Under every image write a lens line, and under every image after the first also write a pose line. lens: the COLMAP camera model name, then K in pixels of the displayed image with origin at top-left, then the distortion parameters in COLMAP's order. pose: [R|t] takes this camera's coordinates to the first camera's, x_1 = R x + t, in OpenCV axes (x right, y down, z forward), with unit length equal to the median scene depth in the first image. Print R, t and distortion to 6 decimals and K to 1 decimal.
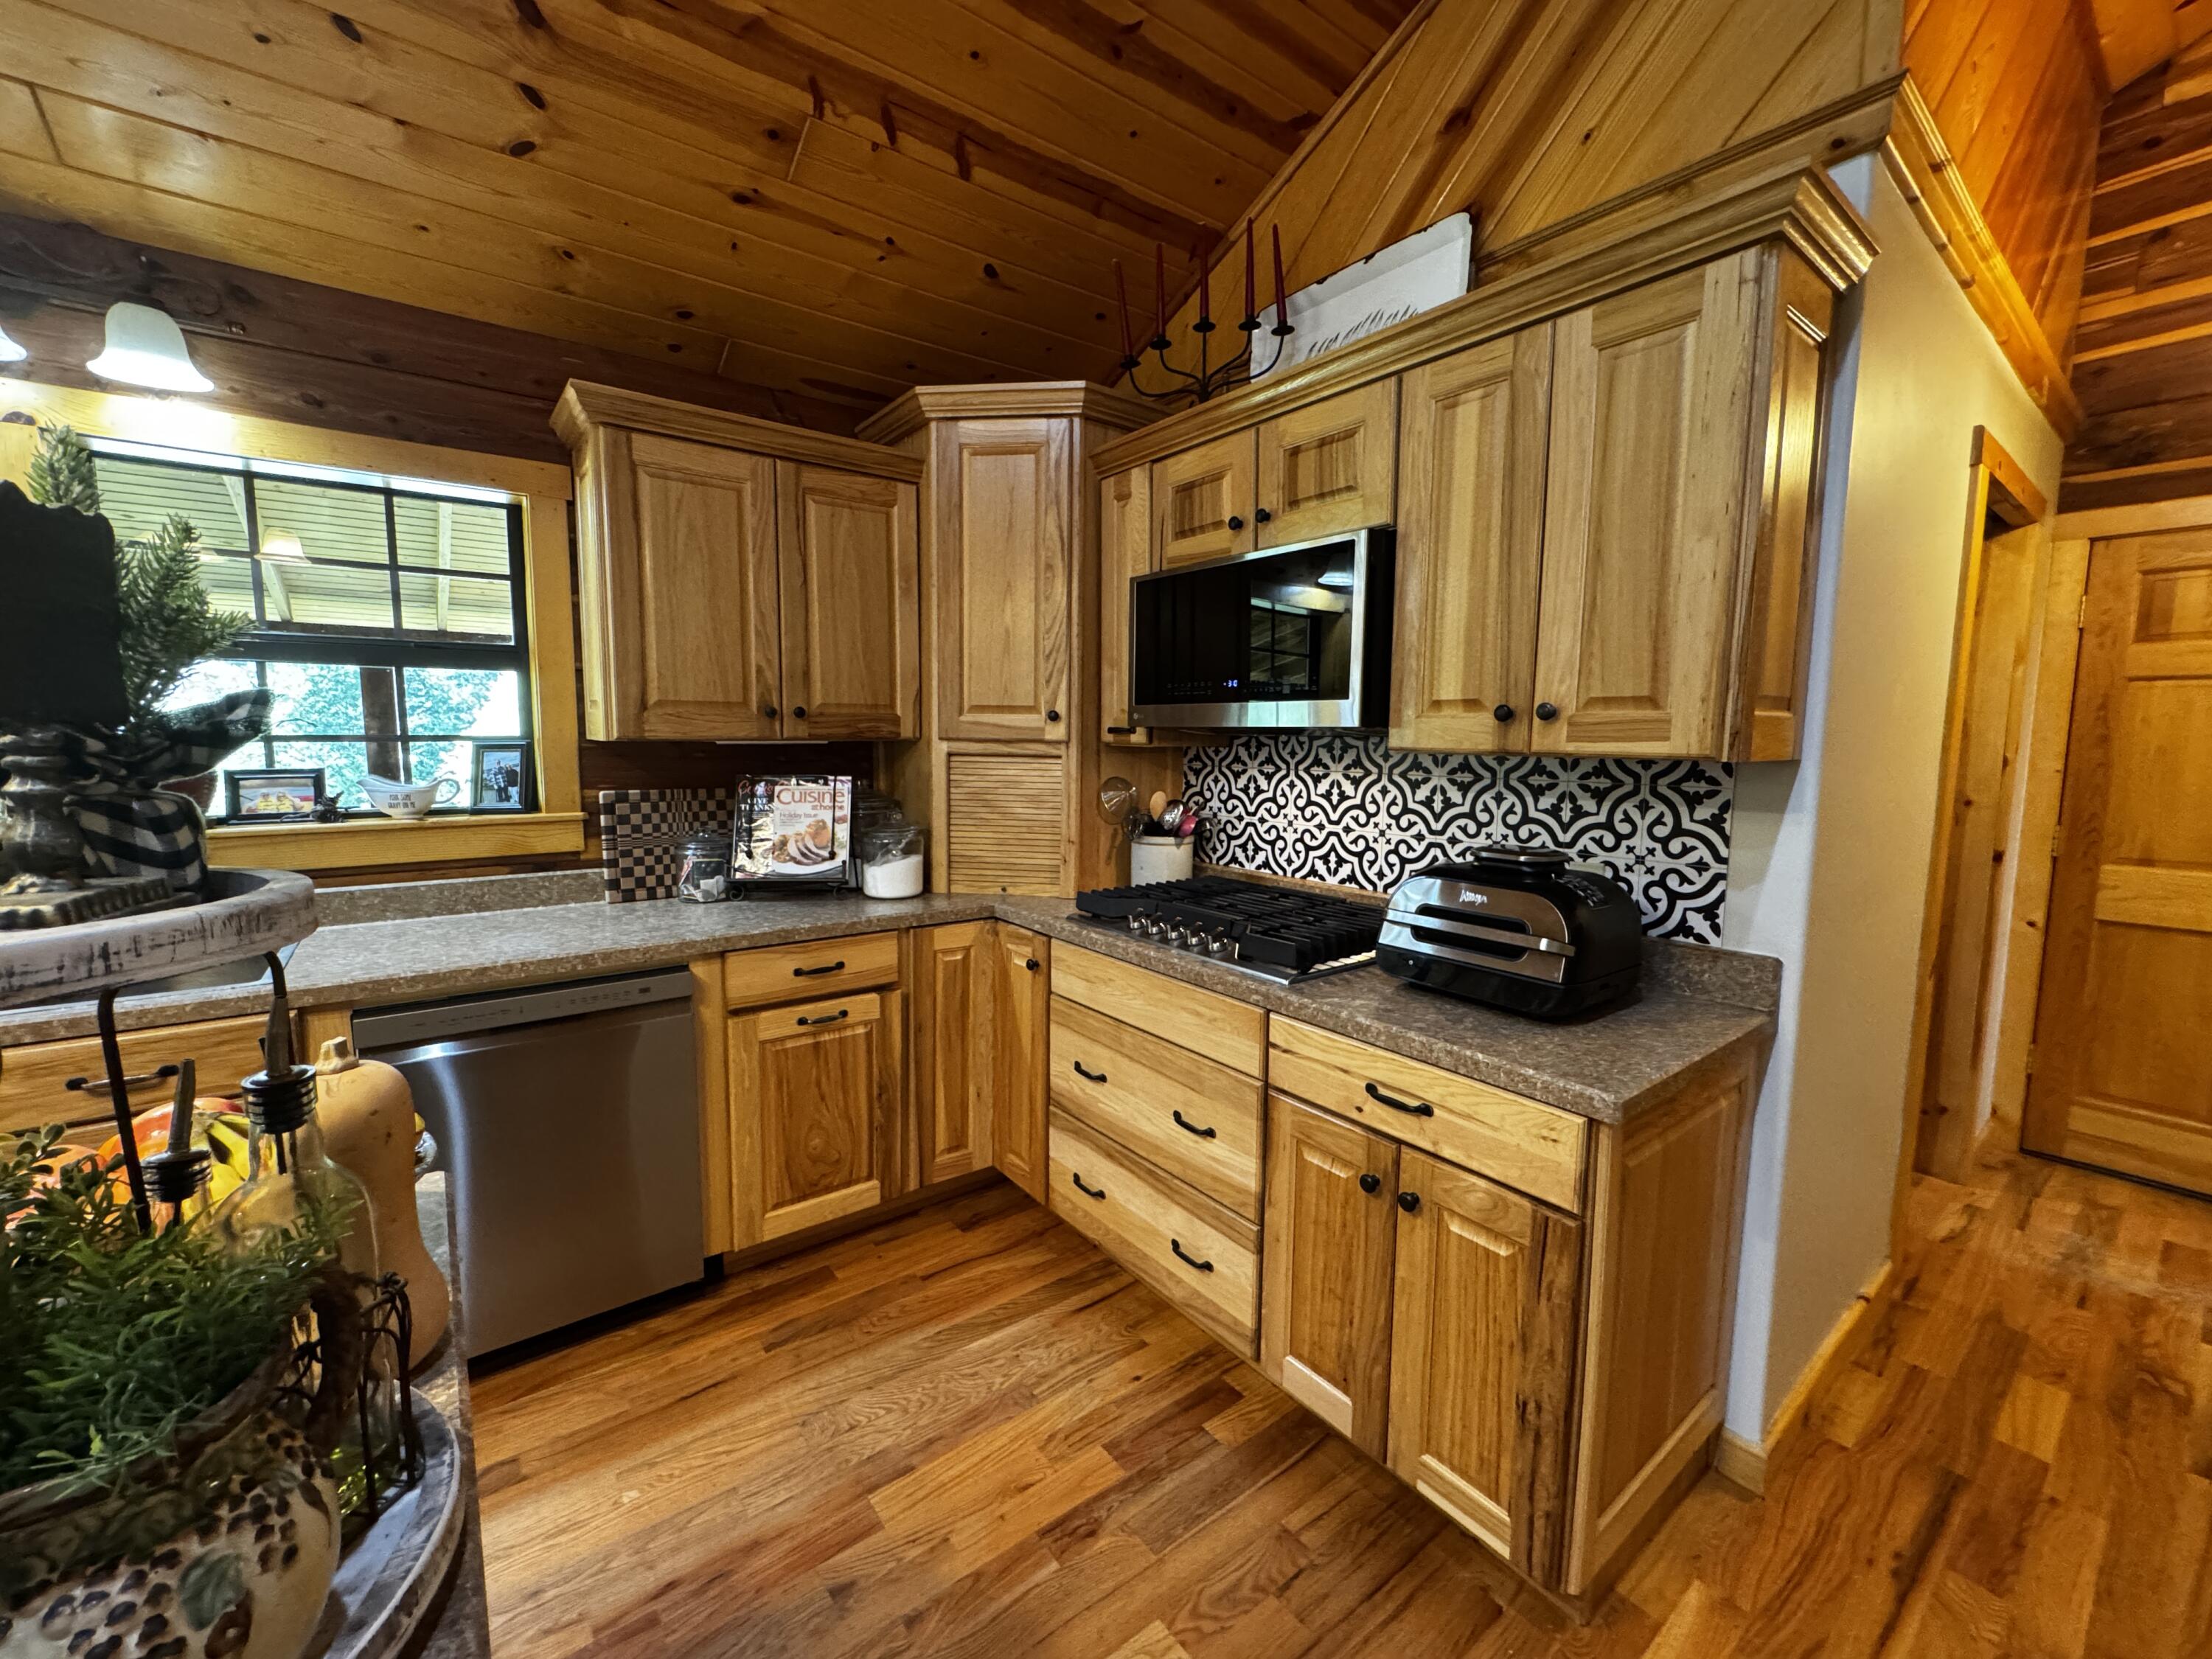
lens RADIAL K [[889.5, 0, 1107.8], [0, 889.5, 828.5], [0, 0, 1]] dist [-0.003417, 0.000274]
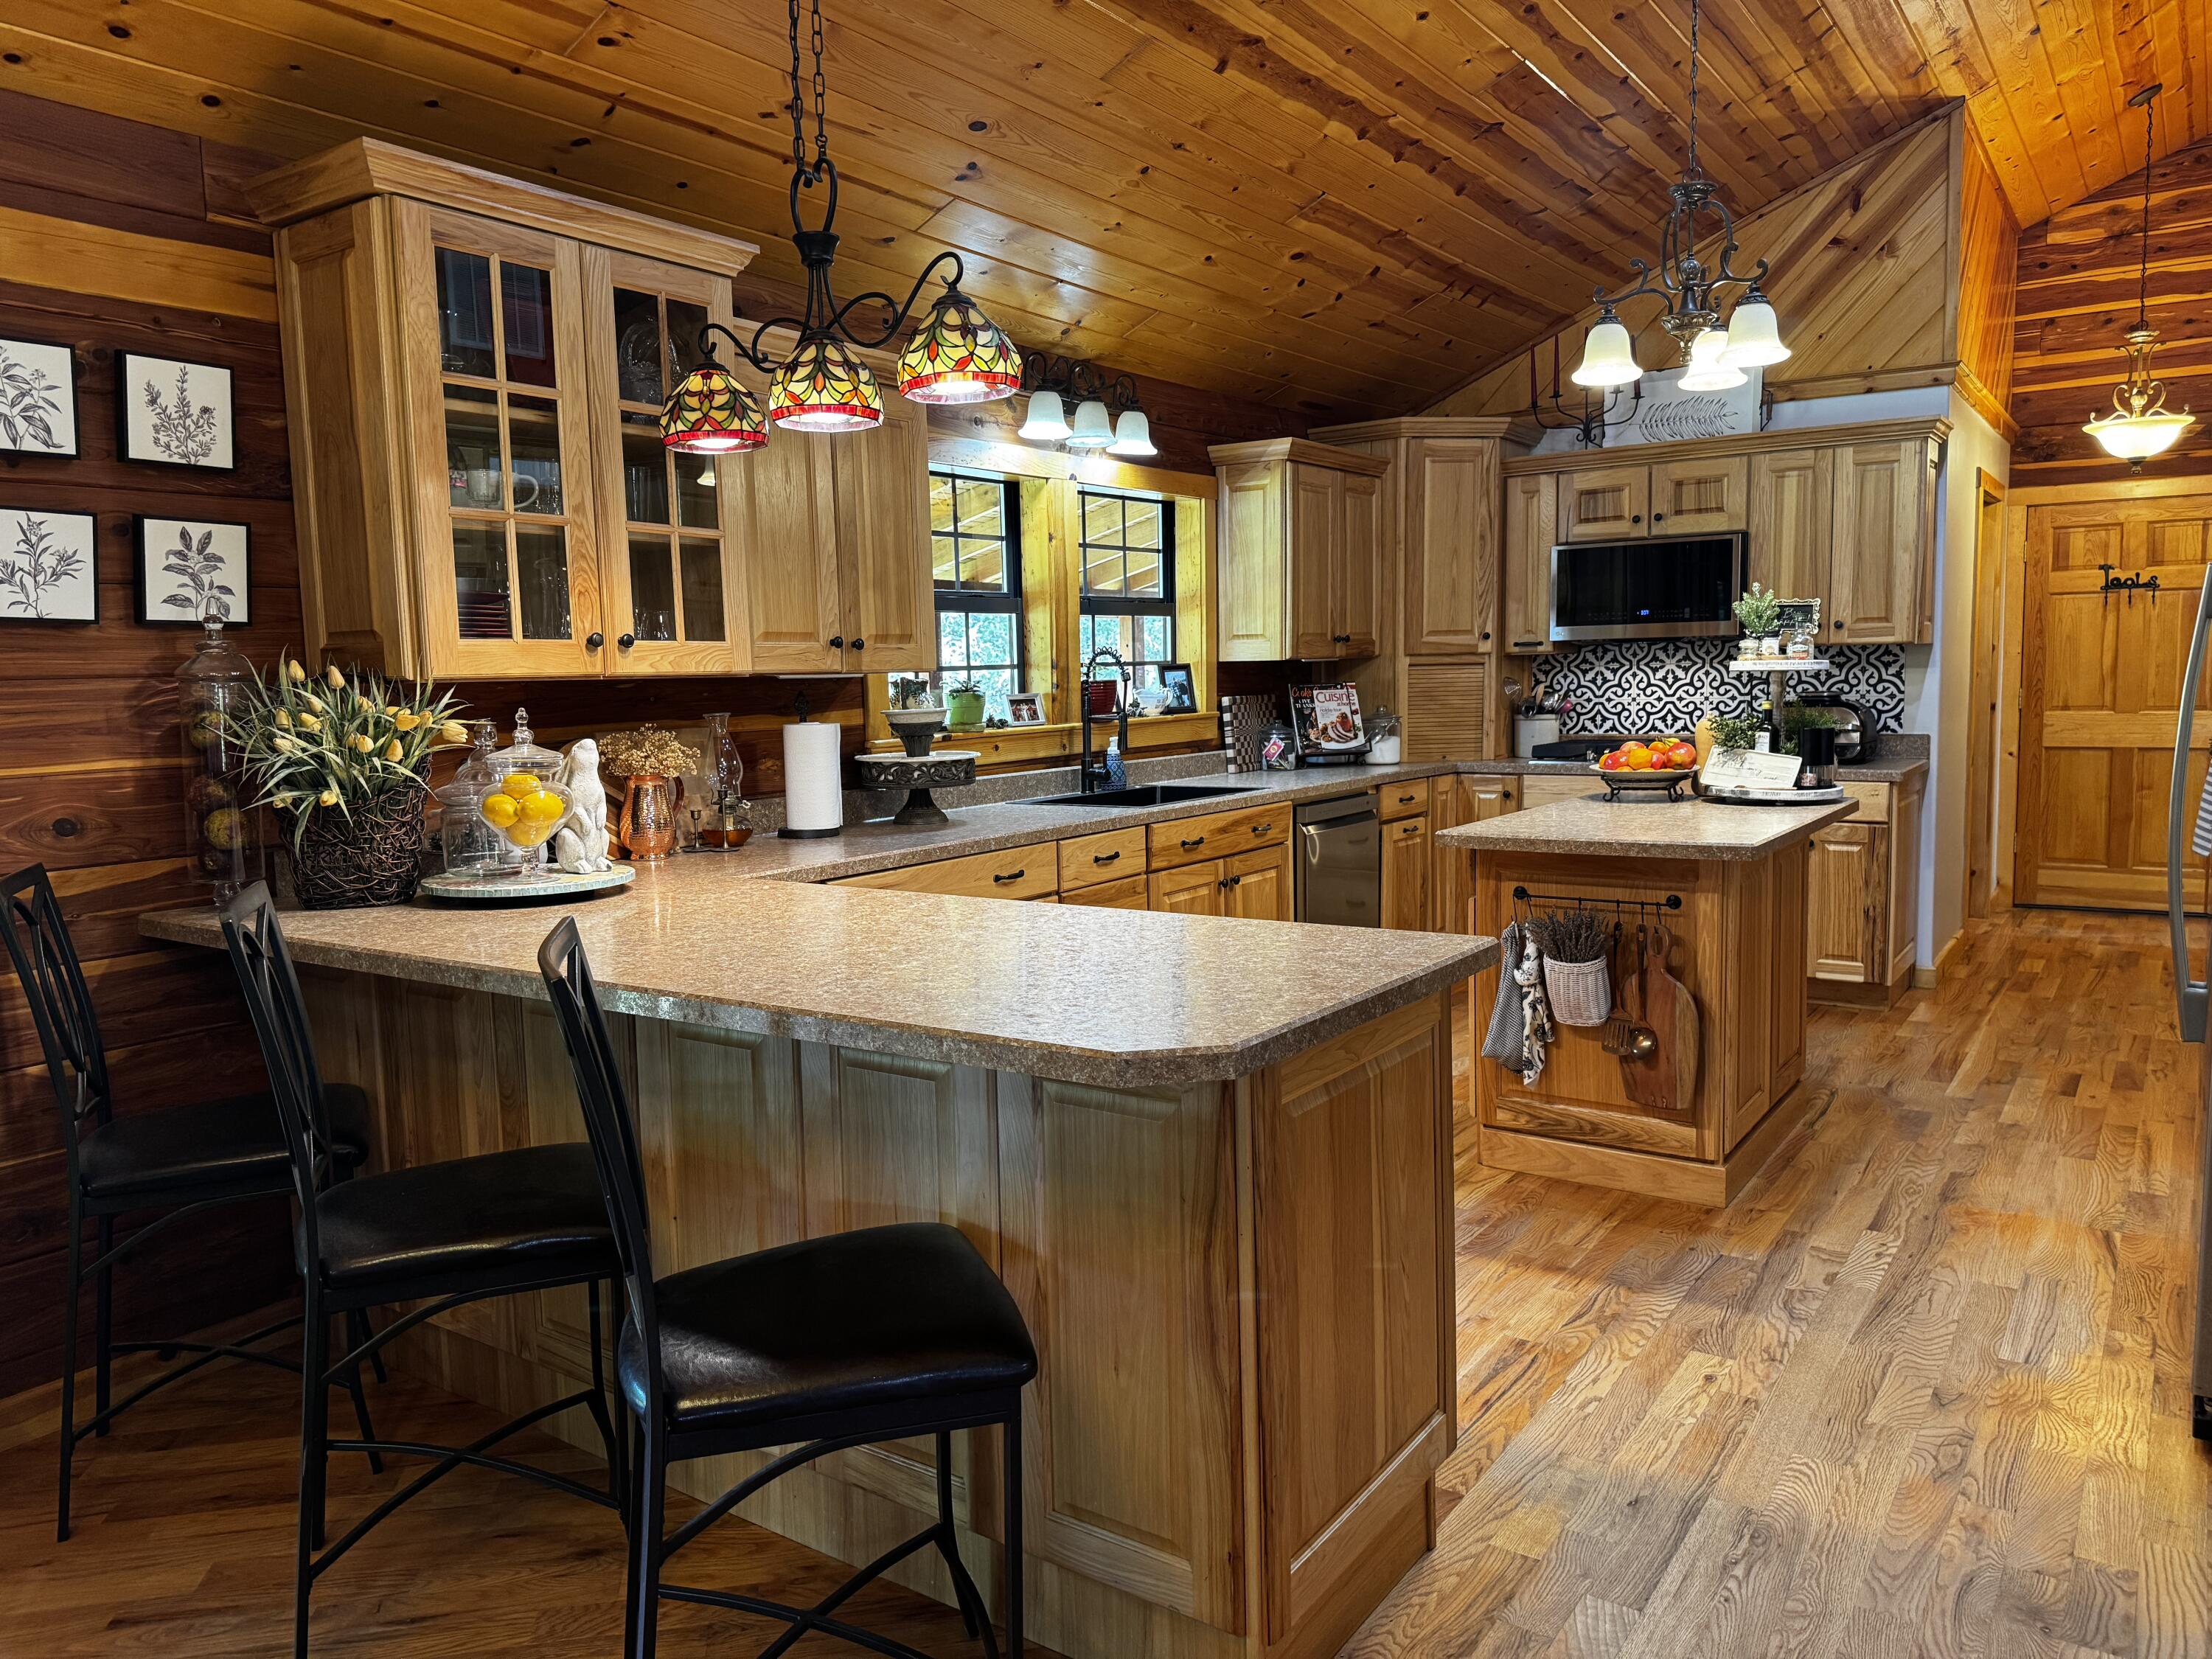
lens RADIAL K [[1559.3, 0, 1098.9], [0, 1559.3, 840.4], [0, 0, 1]] dist [0.051257, -0.066944]
pose [[0.953870, -0.065271, 0.293038, -1.617667], [0.064698, 0.997837, 0.011657, 0.158059], [-0.293165, 0.007839, 0.956030, -1.450987]]
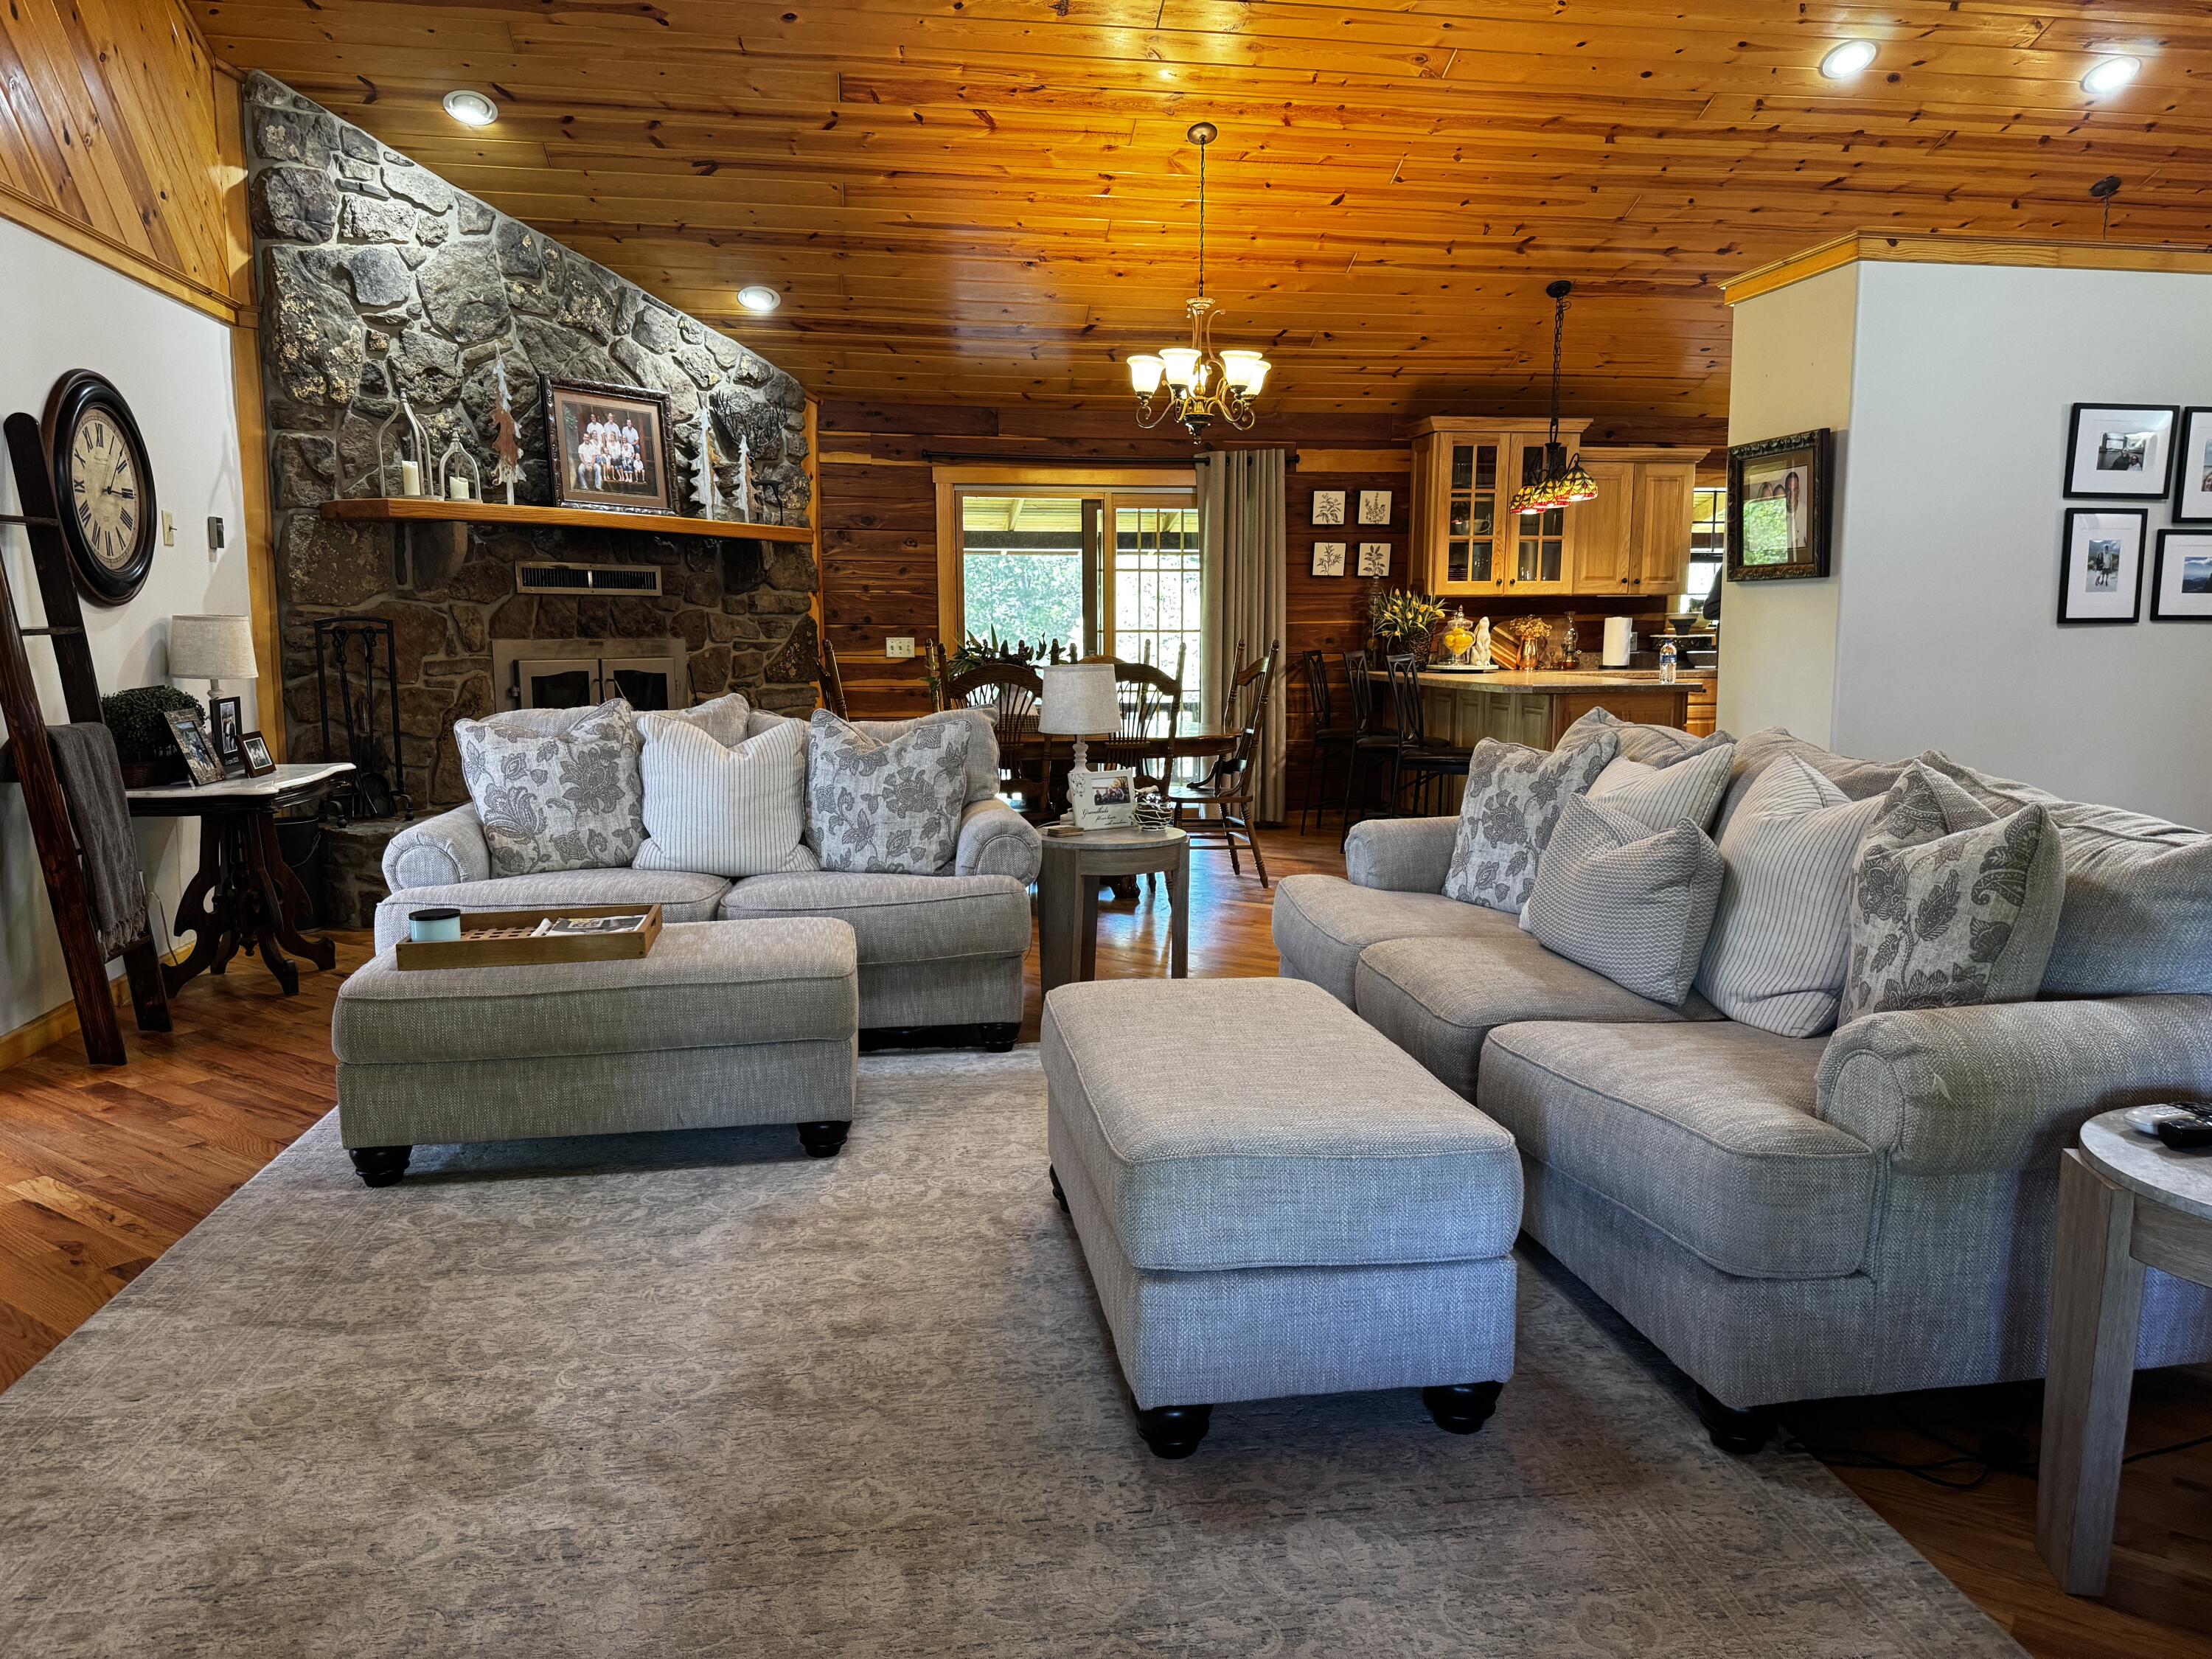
lens RADIAL K [[1559.3, 0, 1114.0], [0, 1559.3, 838.1], [0, 0, 1]] dist [0.051257, -0.066944]
pose [[0.880395, 0.053455, -0.471220, -0.608996], [-0.038788, 0.998415, 0.040791, 0.473322], [0.472653, -0.017634, 0.881072, -3.804368]]
